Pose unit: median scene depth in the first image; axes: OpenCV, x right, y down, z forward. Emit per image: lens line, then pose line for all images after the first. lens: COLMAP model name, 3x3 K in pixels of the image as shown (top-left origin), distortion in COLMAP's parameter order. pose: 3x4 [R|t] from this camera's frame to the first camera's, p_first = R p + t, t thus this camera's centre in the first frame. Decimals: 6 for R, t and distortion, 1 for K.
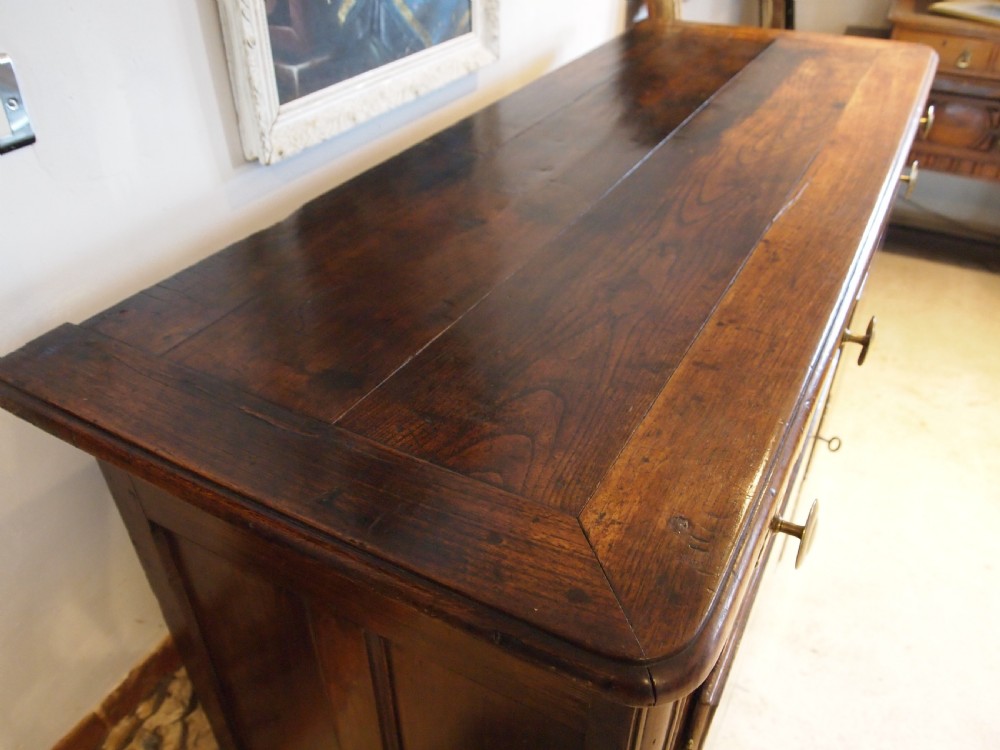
lens RADIAL K [[788.0, 0, 500.9], [0, 788.0, 377.6], [0, 0, 1]] dist [-0.044948, -0.003395]
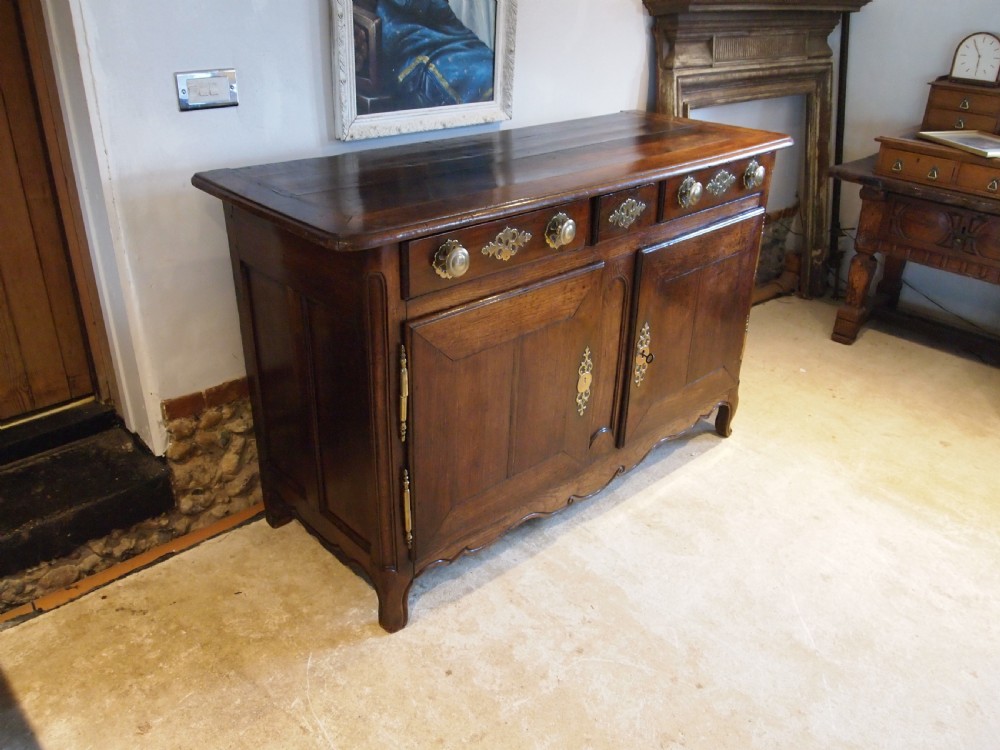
lens RADIAL K [[798.7, 0, 502.9], [0, 798.7, 376.7], [0, 0, 1]] dist [-0.048310, 0.002164]
pose [[0.950878, 0.170743, -0.258219, 0.673830], [-0.207305, 0.970698, -0.121532, 0.449728], [0.229902, 0.169092, 0.958412, -0.721335]]
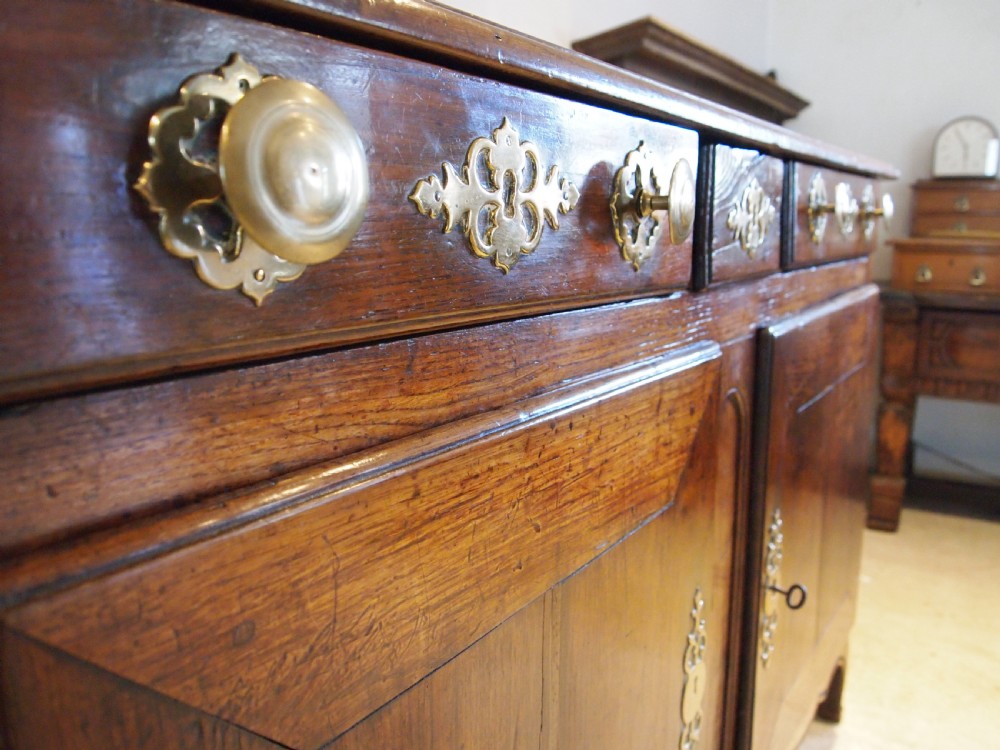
lens RADIAL K [[782.9, 0, 502.3], [0, 782.9, 373.9], [0, 0, 1]] dist [-0.042287, 0.001060]
pose [[0.994143, 0.019692, -0.106262, 0.294426], [-0.063721, 0.900969, -0.429179, 0.251598], [0.087287, 0.433437, 0.896947, 0.372686]]
